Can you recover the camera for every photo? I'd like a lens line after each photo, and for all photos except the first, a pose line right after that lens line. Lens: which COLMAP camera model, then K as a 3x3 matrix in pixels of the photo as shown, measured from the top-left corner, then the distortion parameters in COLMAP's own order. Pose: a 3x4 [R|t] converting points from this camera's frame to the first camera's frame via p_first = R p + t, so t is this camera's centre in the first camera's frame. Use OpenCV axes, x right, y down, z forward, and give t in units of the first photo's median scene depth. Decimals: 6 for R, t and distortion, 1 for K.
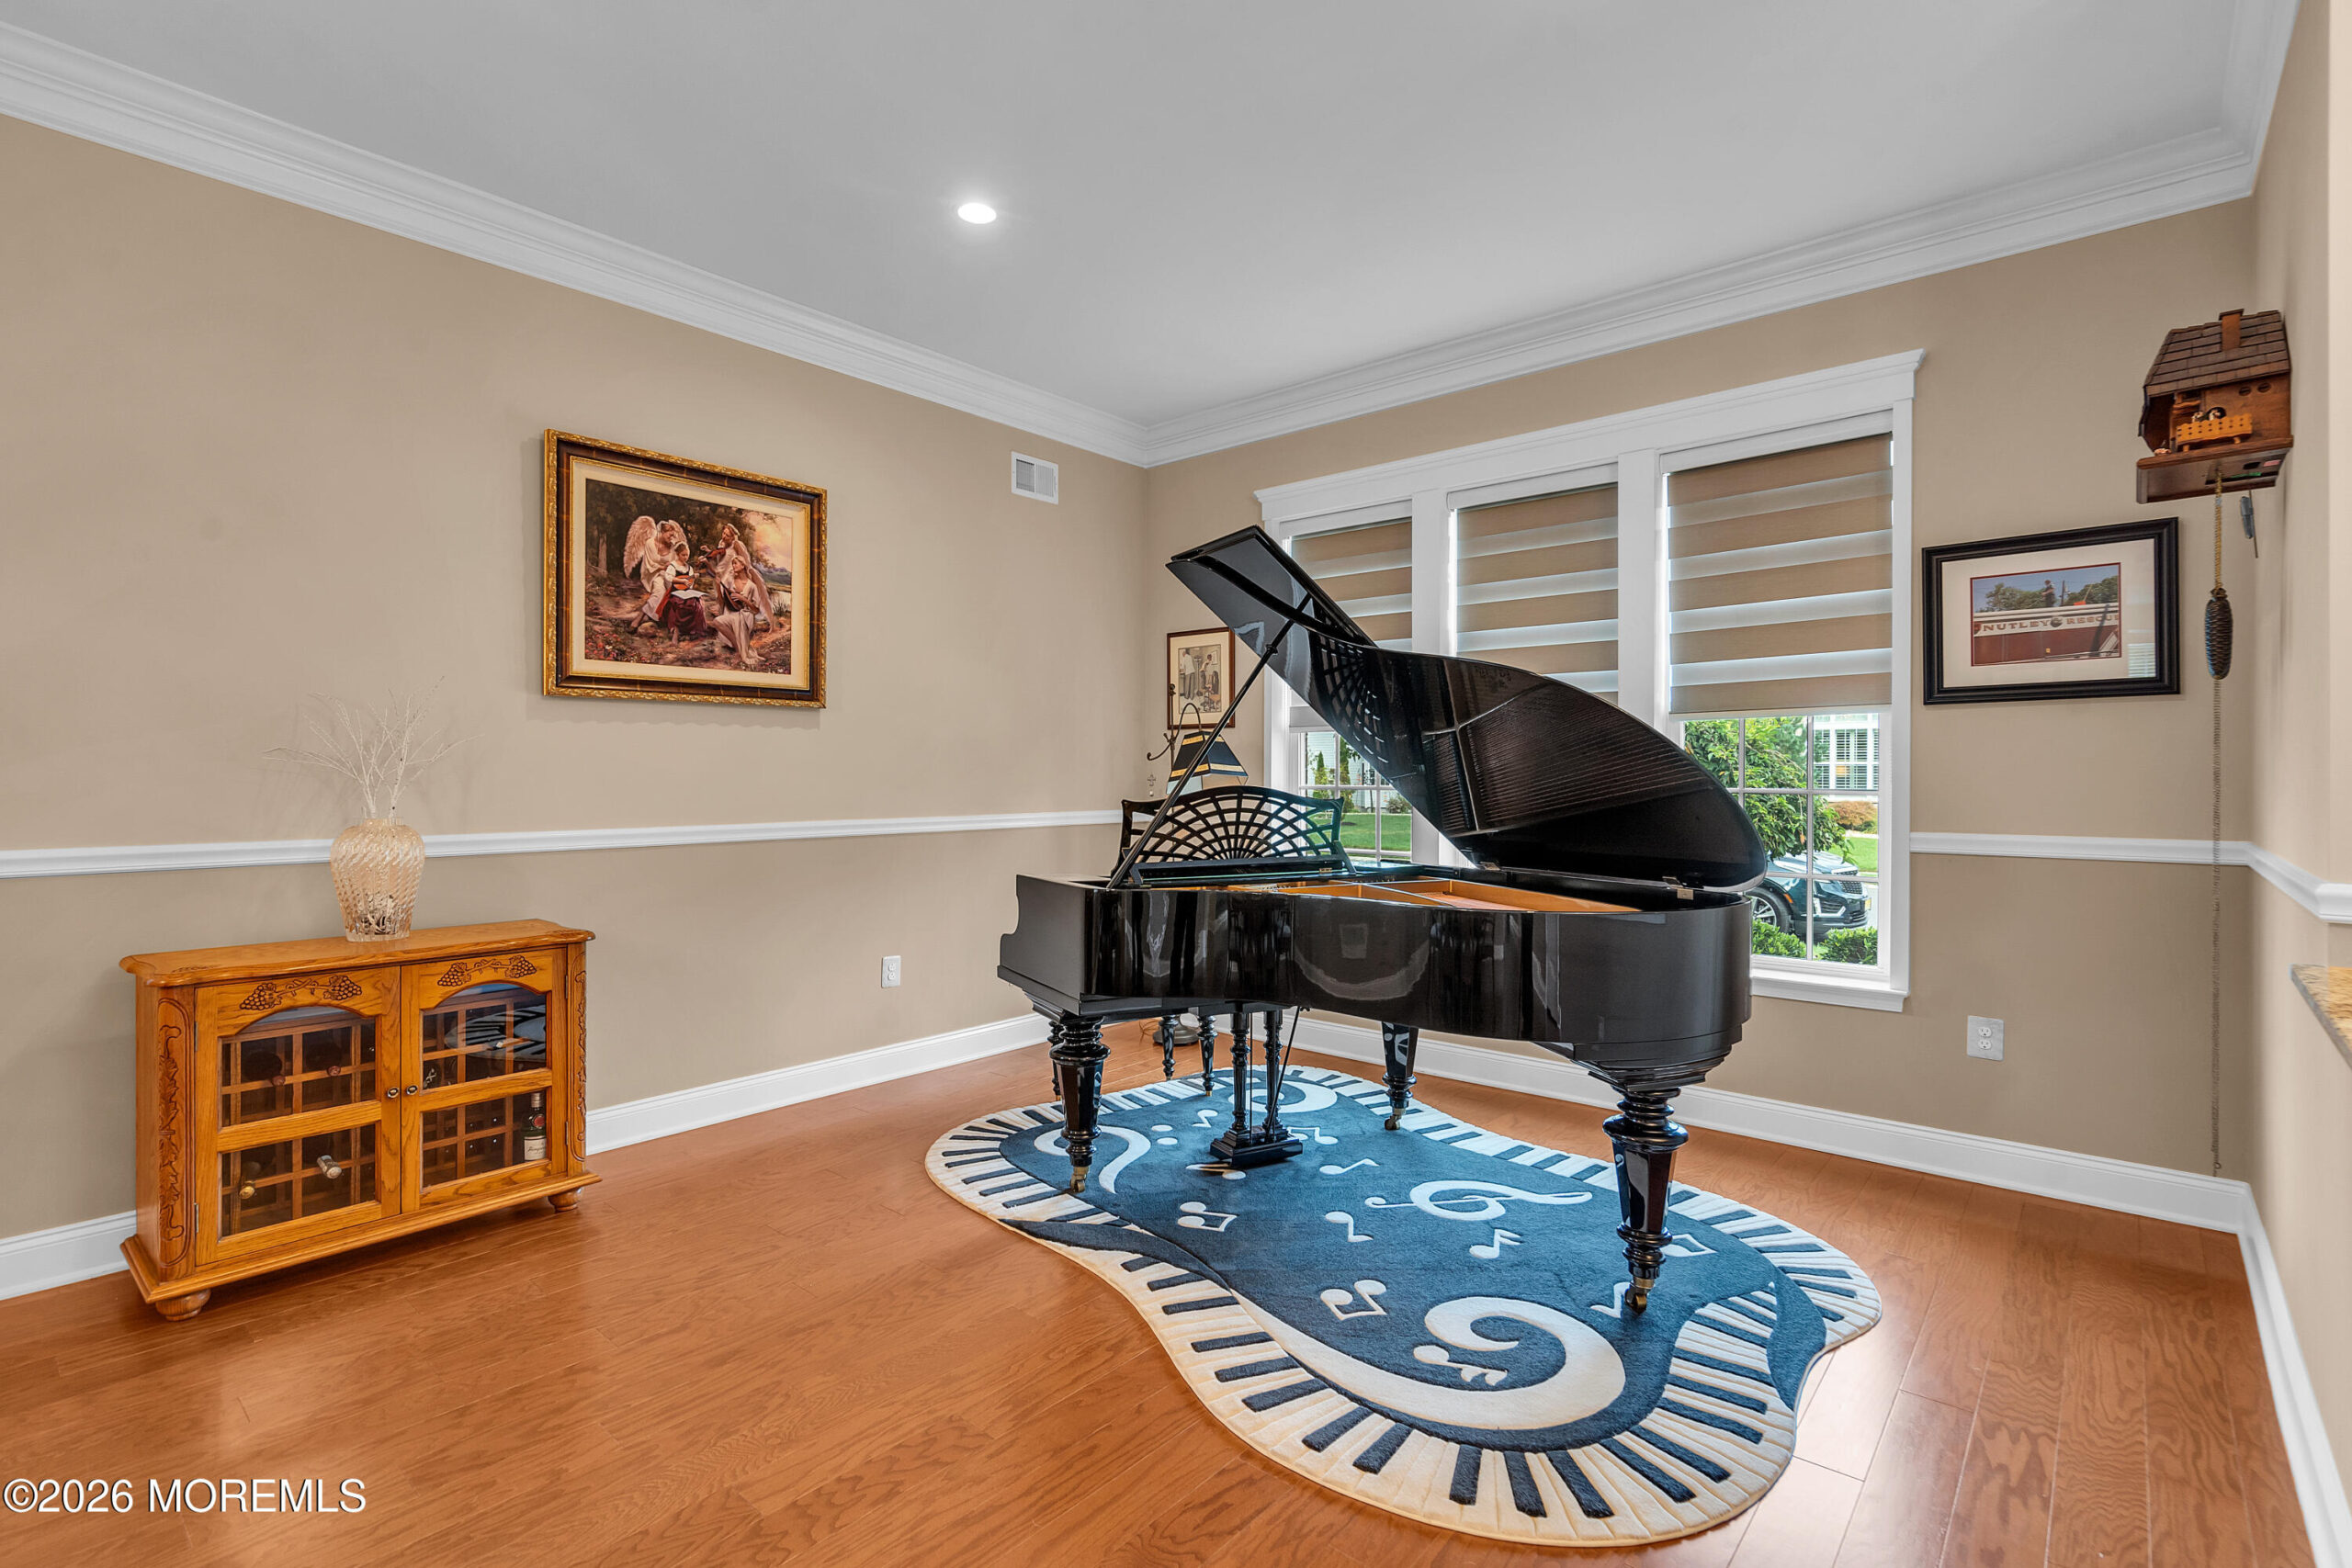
lens RADIAL K [[1076.0, 0, 1176.0], [0, 1076.0, 784.0], [0, 0, 1]] dist [-0.005769, -0.000282]
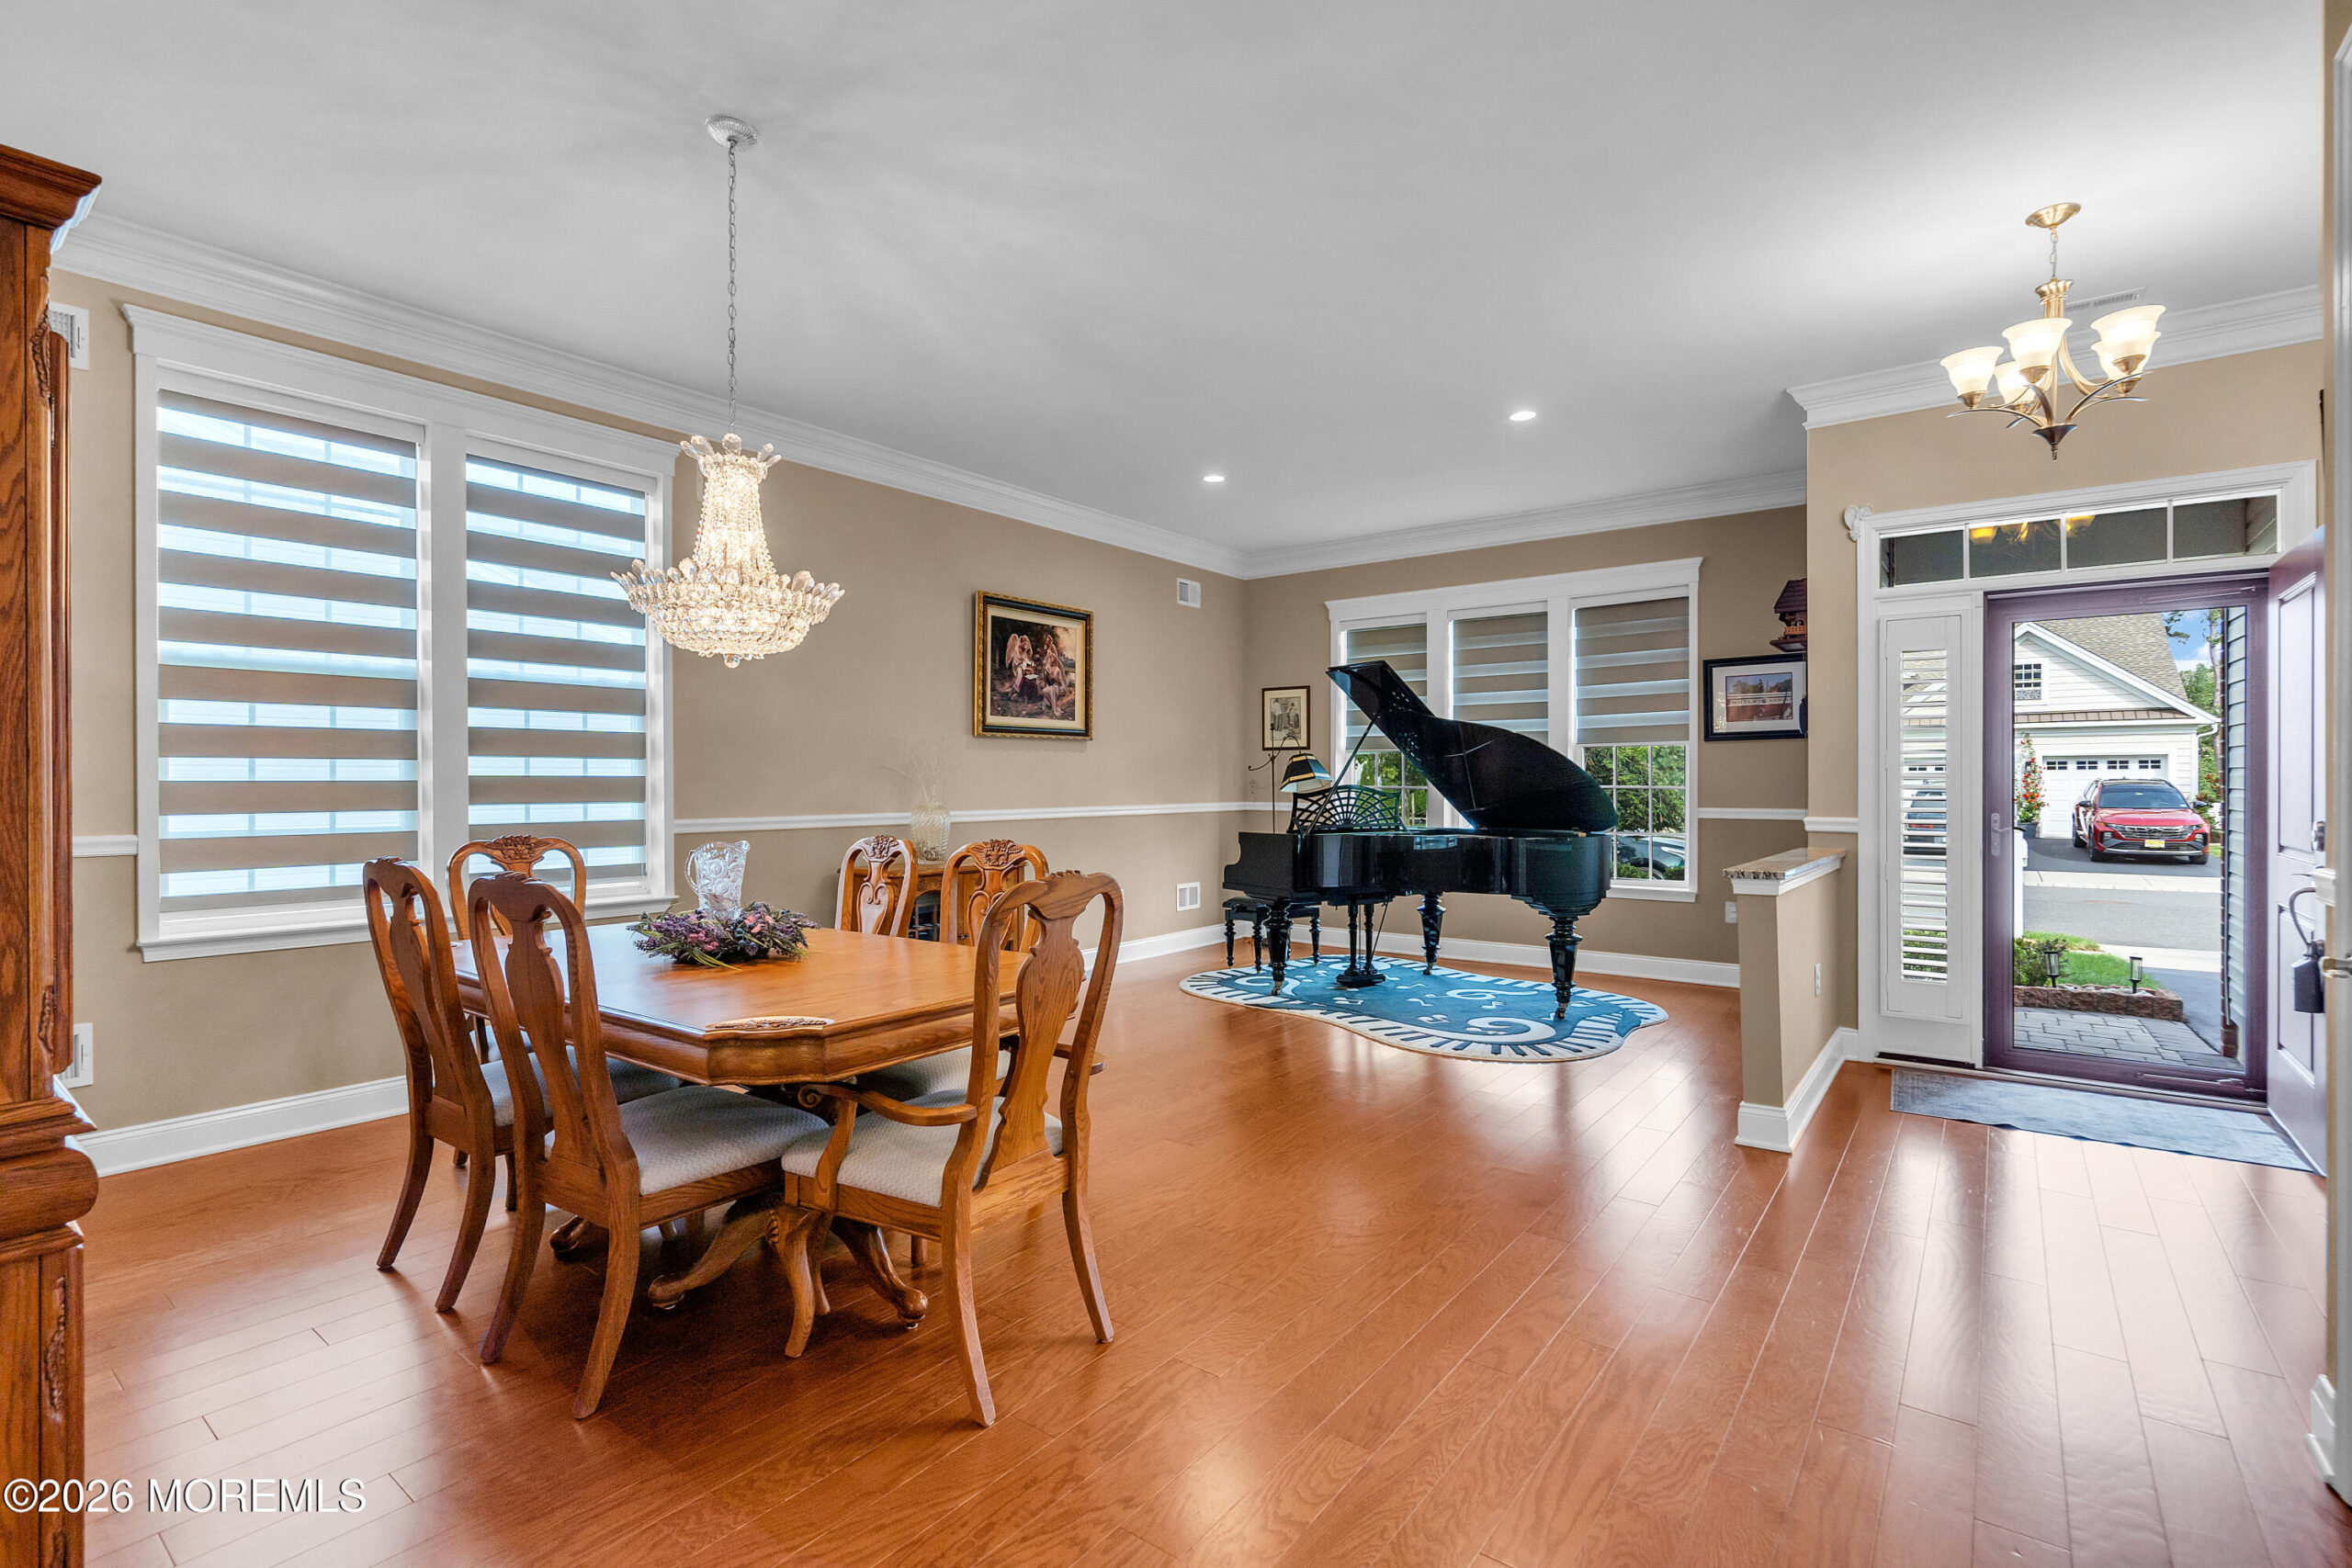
lens RADIAL K [[1110.7, 0, 1176.0], [0, 1110.7, 784.0], [0, 0, 1]] dist [0.001137, 0.000096]
pose [[0.997431, -0.003072, 0.071562, -0.362391], [0.003633, 0.999964, -0.007707, 0.013601], [-0.071536, 0.007947, 0.997406, -0.852743]]
